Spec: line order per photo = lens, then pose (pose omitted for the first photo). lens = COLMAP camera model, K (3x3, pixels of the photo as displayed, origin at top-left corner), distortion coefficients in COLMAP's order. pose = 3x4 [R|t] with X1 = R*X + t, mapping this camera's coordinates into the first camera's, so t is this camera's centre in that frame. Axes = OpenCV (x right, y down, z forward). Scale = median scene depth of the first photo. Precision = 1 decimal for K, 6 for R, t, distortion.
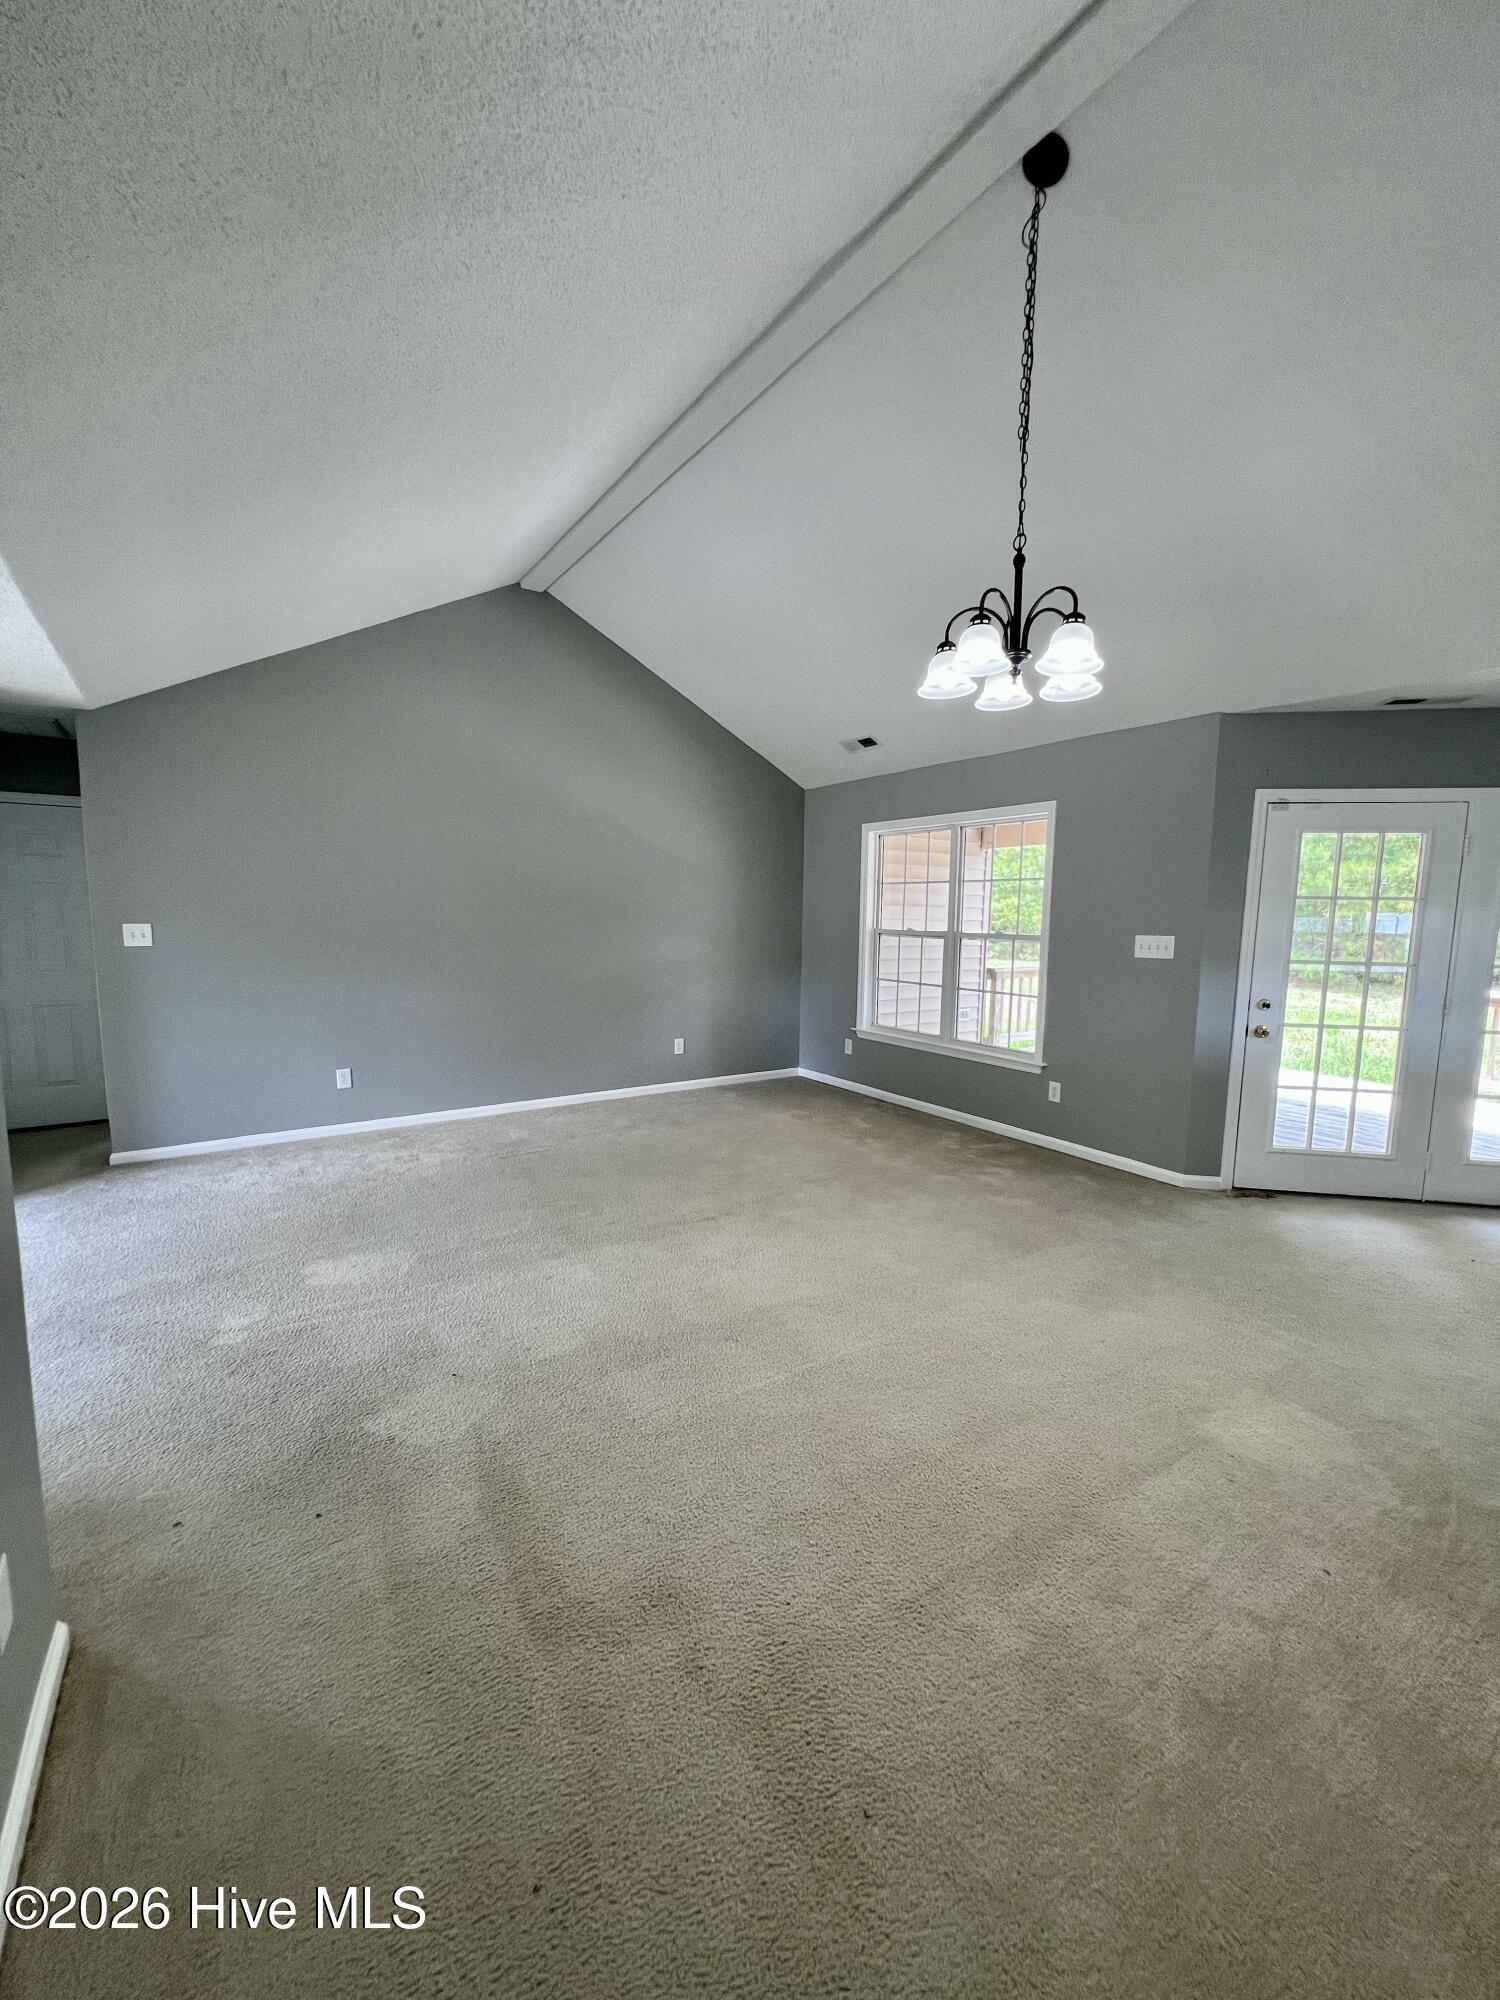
lens RADIAL K [[802.5, 0, 751.9], [0, 802.5, 1000.6], [0, 0, 1]] dist [0.000626, 0.000155]
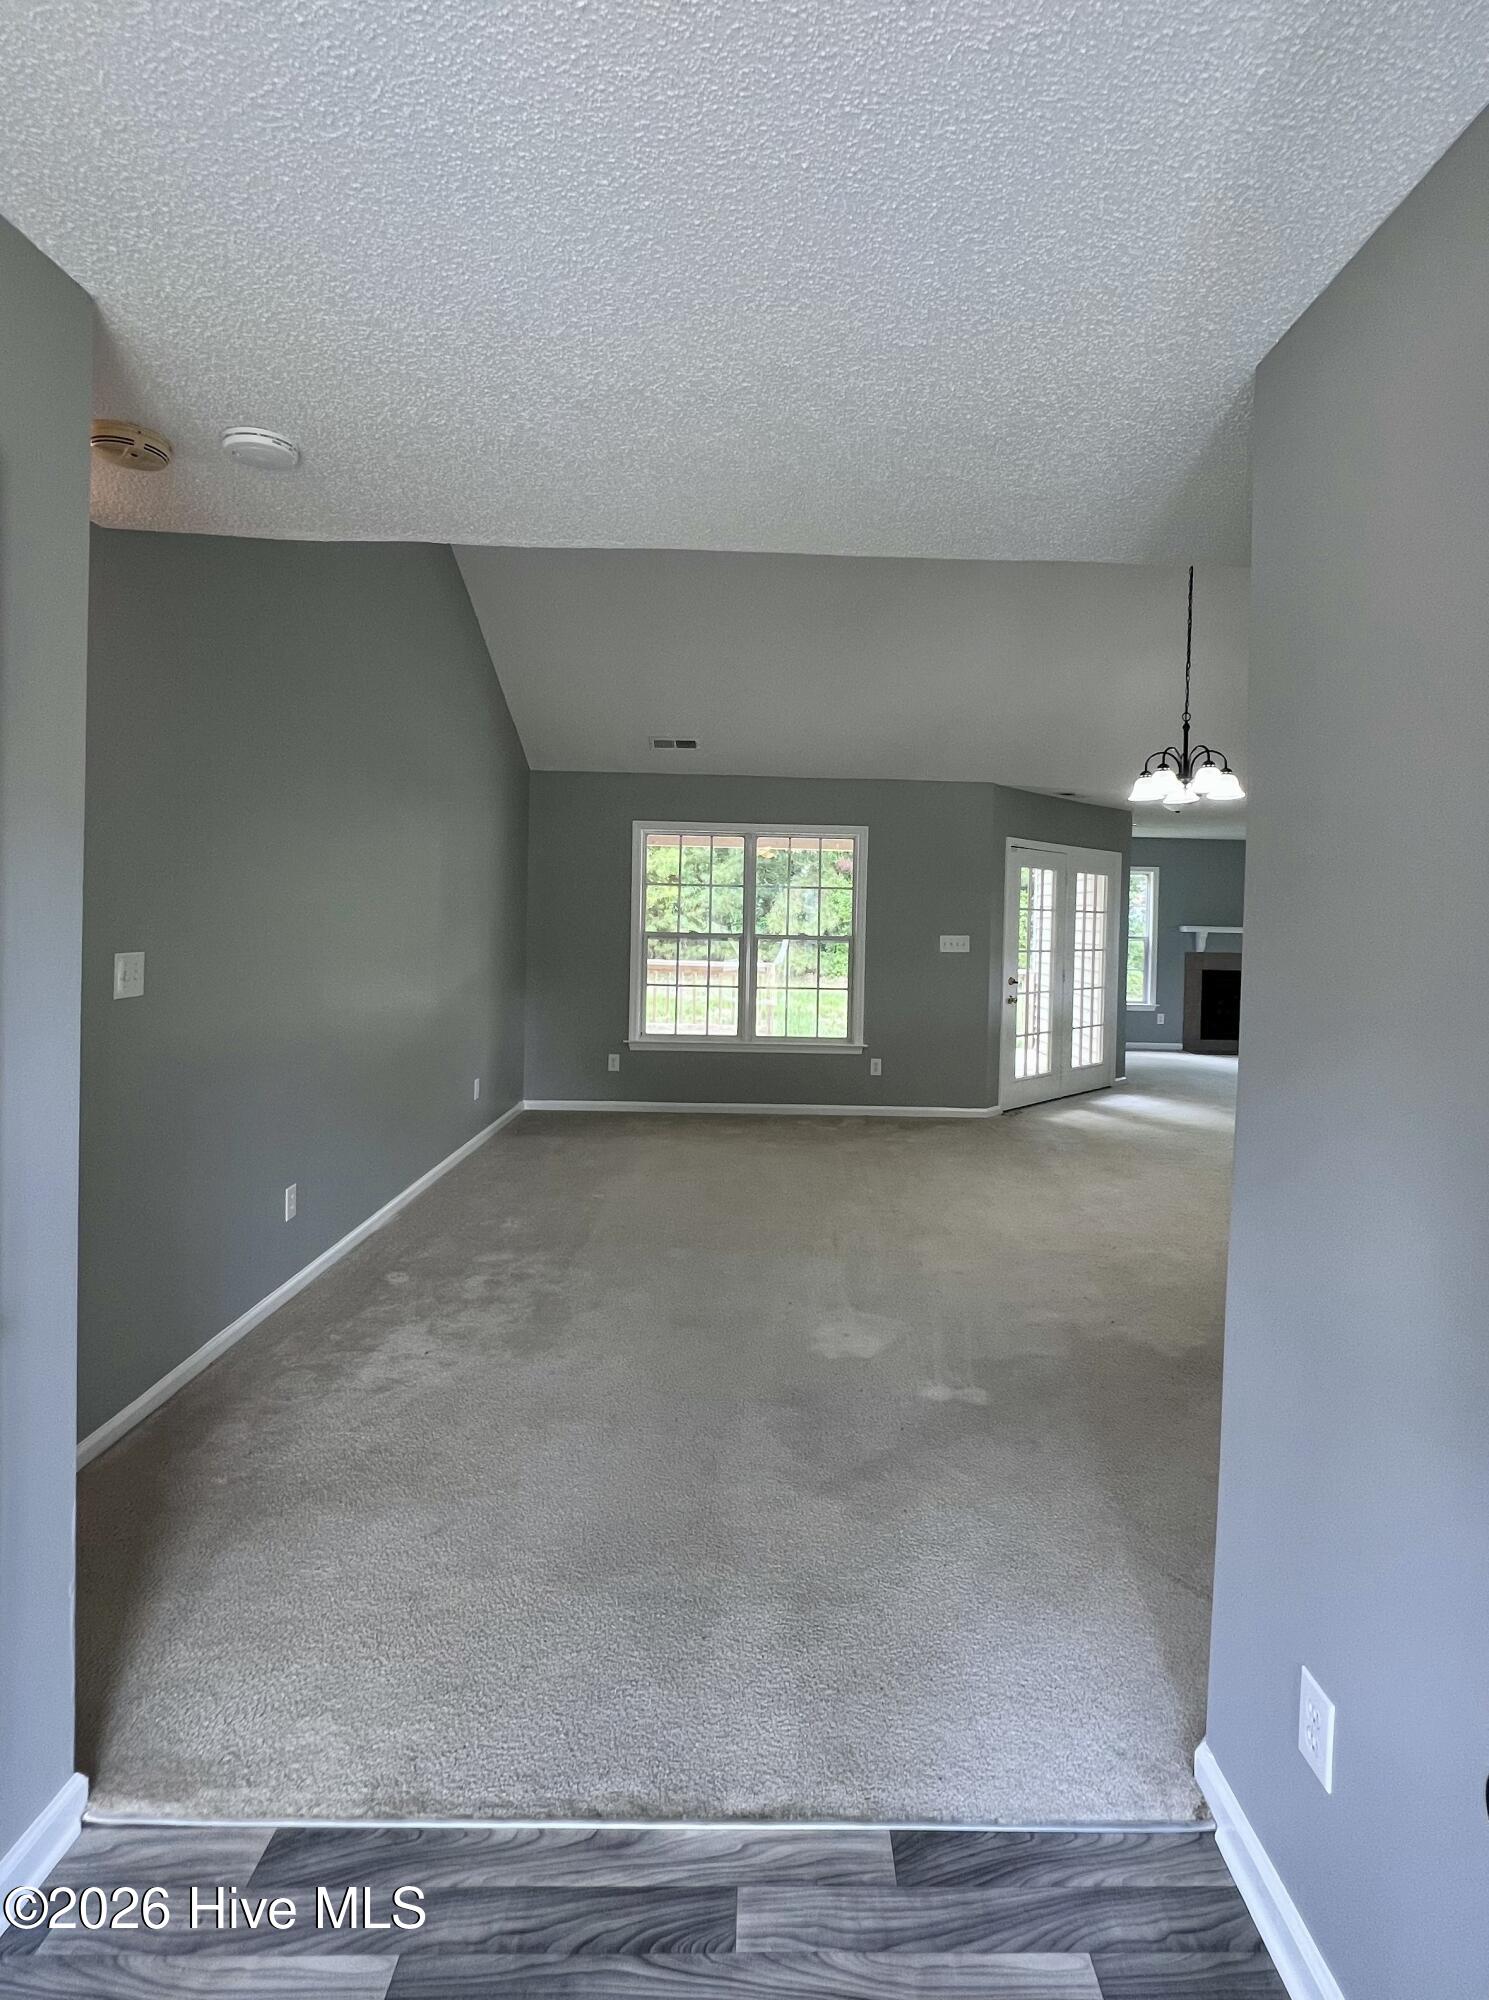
lens RADIAL K [[1016.5, 0, 795.6], [0, 1016.5, 929.7], [0, 0, 1]] dist [-0.001358, 0.000024]
pose [[0.531634, -0.014886, 0.846844, -0.928690], [0.078065, 0.996451, -0.031492, -0.049490], [-0.843369, 0.082851, 0.530909, 0.270293]]
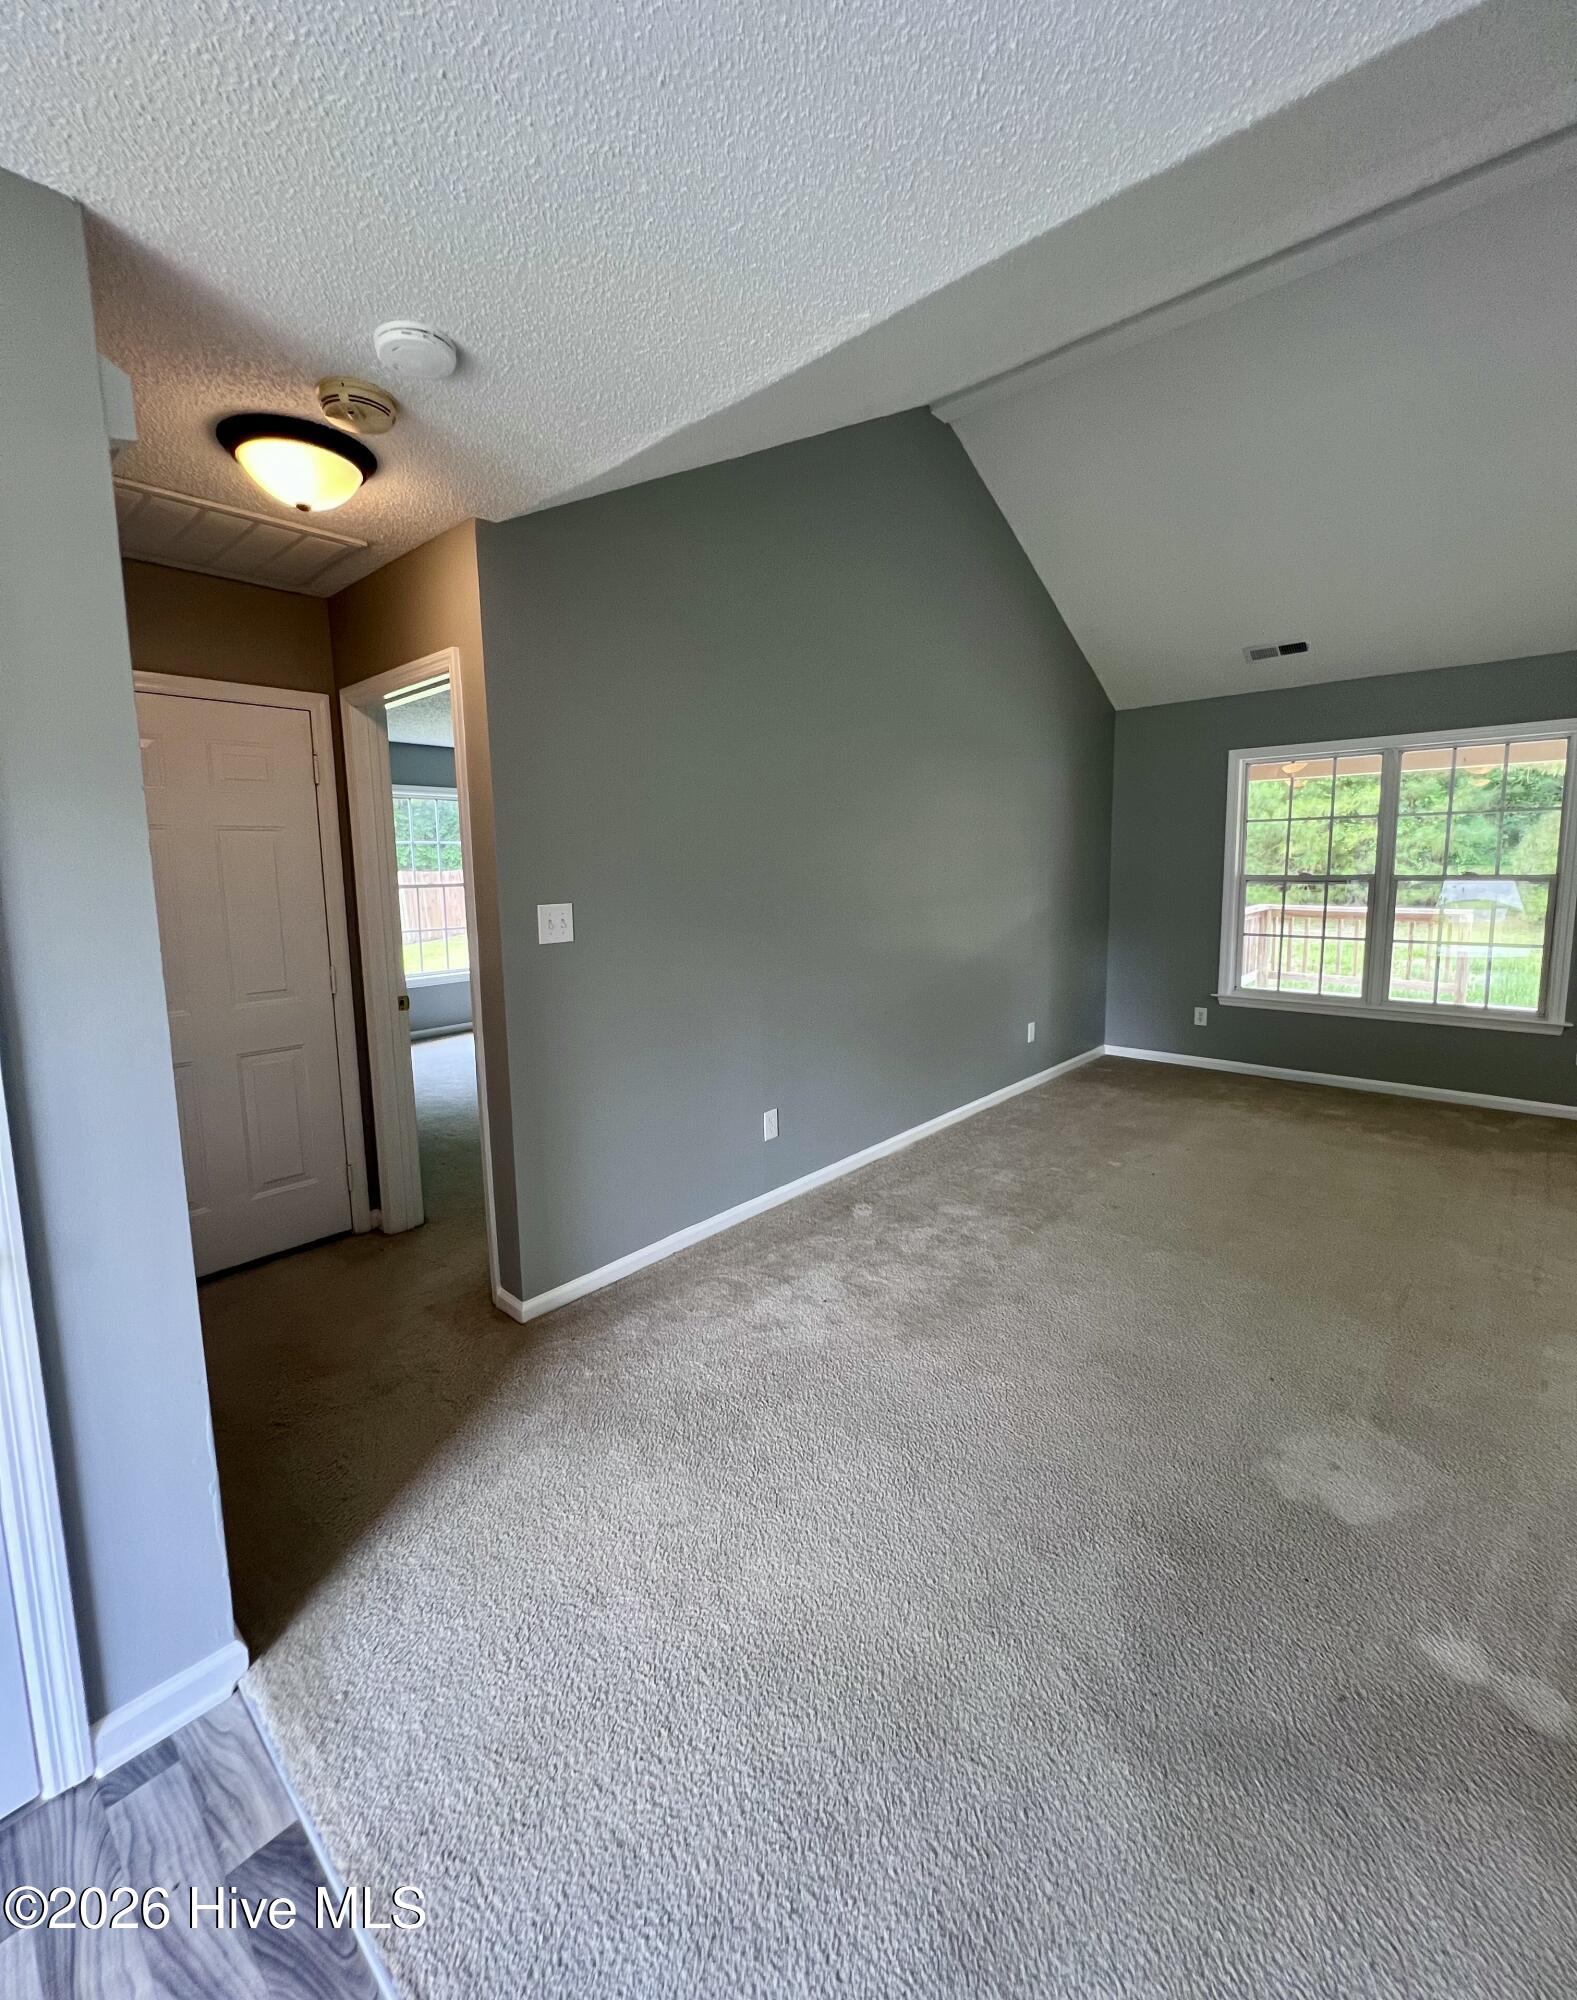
lens RADIAL K [[840.2, 0, 788.3], [0, 840.2, 967.1], [0, 0, 1]] dist [-0.000557, 0.000829]
pose [[0.968025, -0.059303, 0.243745, -0.647429], [0.056236, 0.998226, 0.019531, -0.045127], [-0.244471, -0.005199, 0.969643, 0.319637]]
